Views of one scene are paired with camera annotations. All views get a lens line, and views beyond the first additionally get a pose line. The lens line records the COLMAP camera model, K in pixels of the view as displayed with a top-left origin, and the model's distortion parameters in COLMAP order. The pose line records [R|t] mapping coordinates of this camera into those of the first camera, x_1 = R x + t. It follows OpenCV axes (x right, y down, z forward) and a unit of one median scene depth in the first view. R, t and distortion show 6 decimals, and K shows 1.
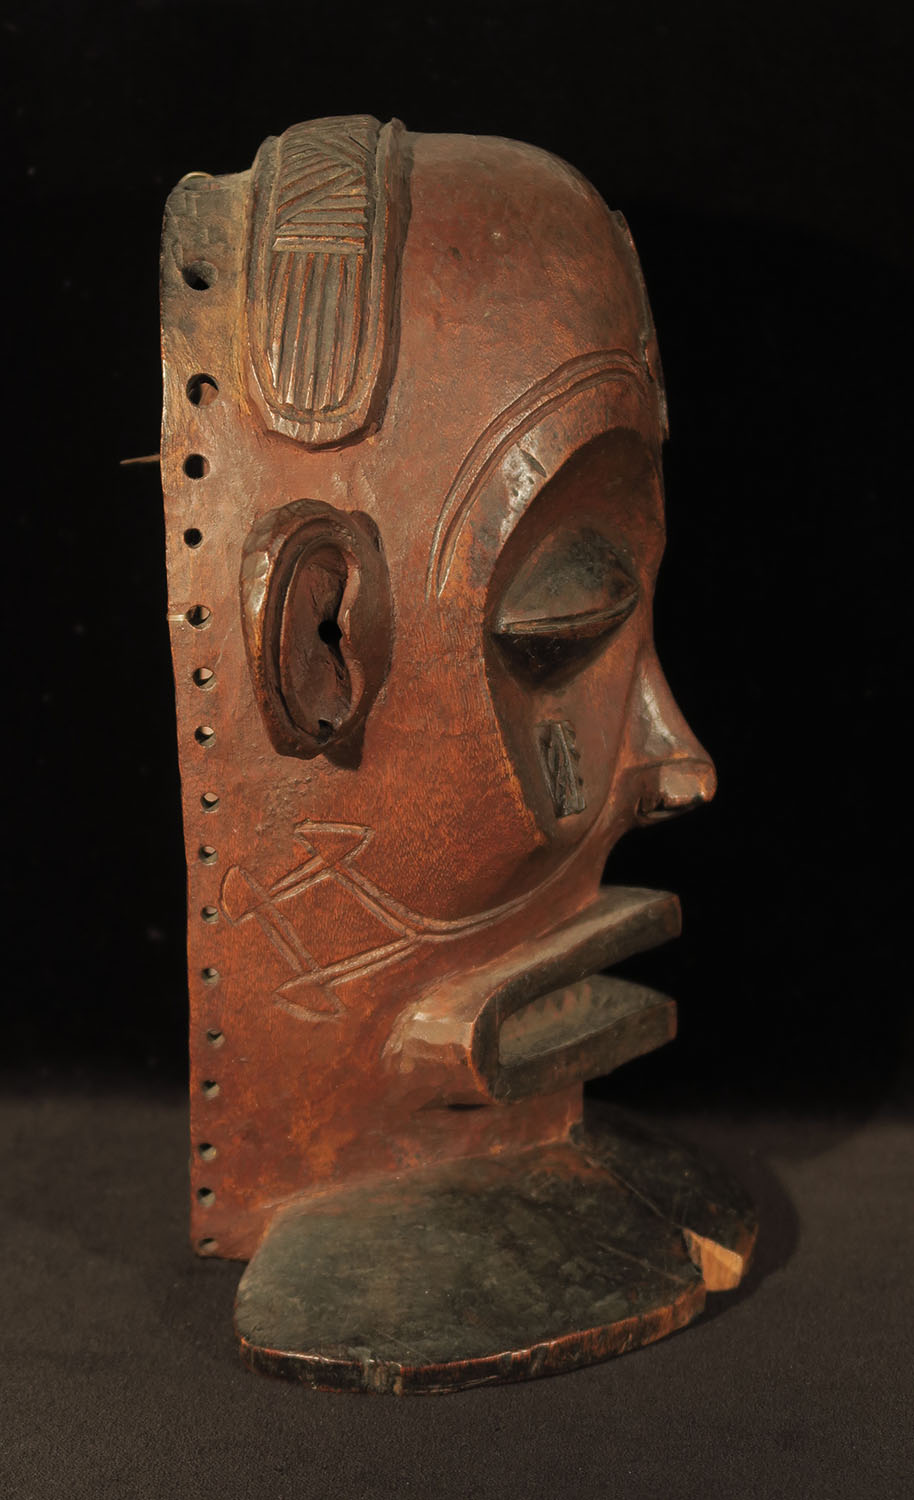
lens RADIAL K [[3492.0, 0, 456.6], [0, 3492.0, 748.6], [0, 0, 1]] dist [-0.009446, 0.000000]
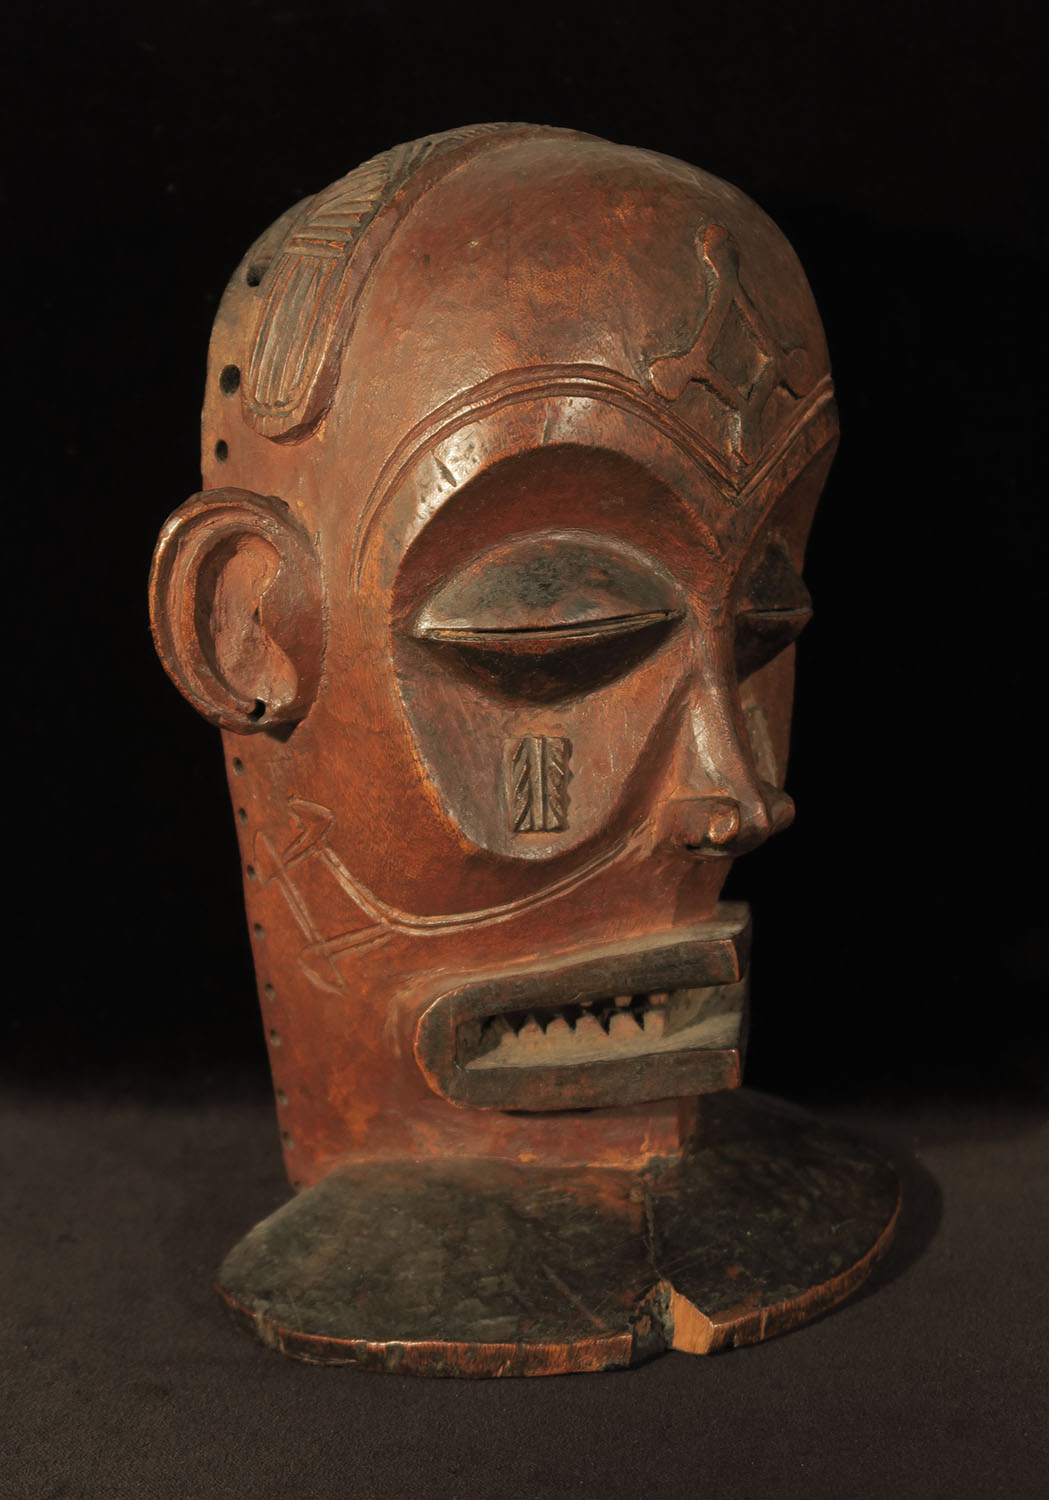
lens RADIAL K [[3414.5, 0, 522.6], [0, 3414.5, 752.5], [0, 0, 1]] dist [0.001436, 0.000000]
pose [[0.731770, 0.130073, -0.669024, 0.686050], [-0.125132, 0.990574, 0.055720, -0.057666], [0.669966, 0.042942, 0.741149, 0.283324]]
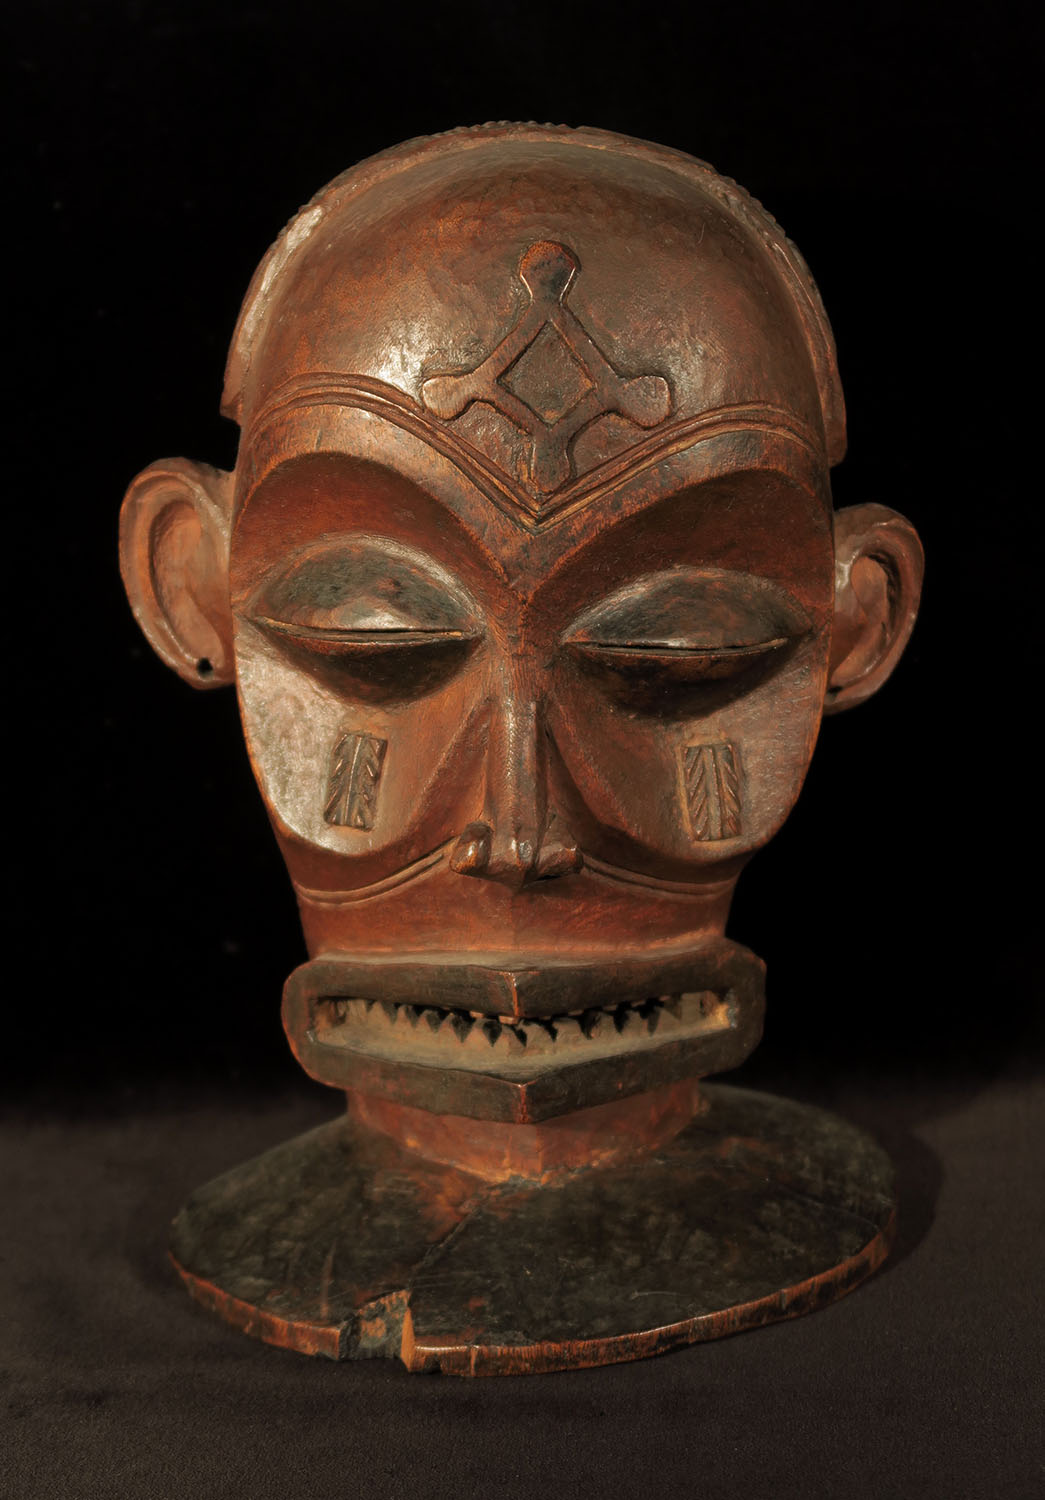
lens RADIAL K [[3414.5, 0, 525.8], [0, 3414.5, 749.9], [0, 0, 1]] dist [0.001436, 0.000000]
pose [[0.056882, 0.241781, -0.968662, 1.001833], [-0.182705, 0.956369, 0.227984, -0.240454], [0.981521, 0.164011, 0.098575, 0.966091]]
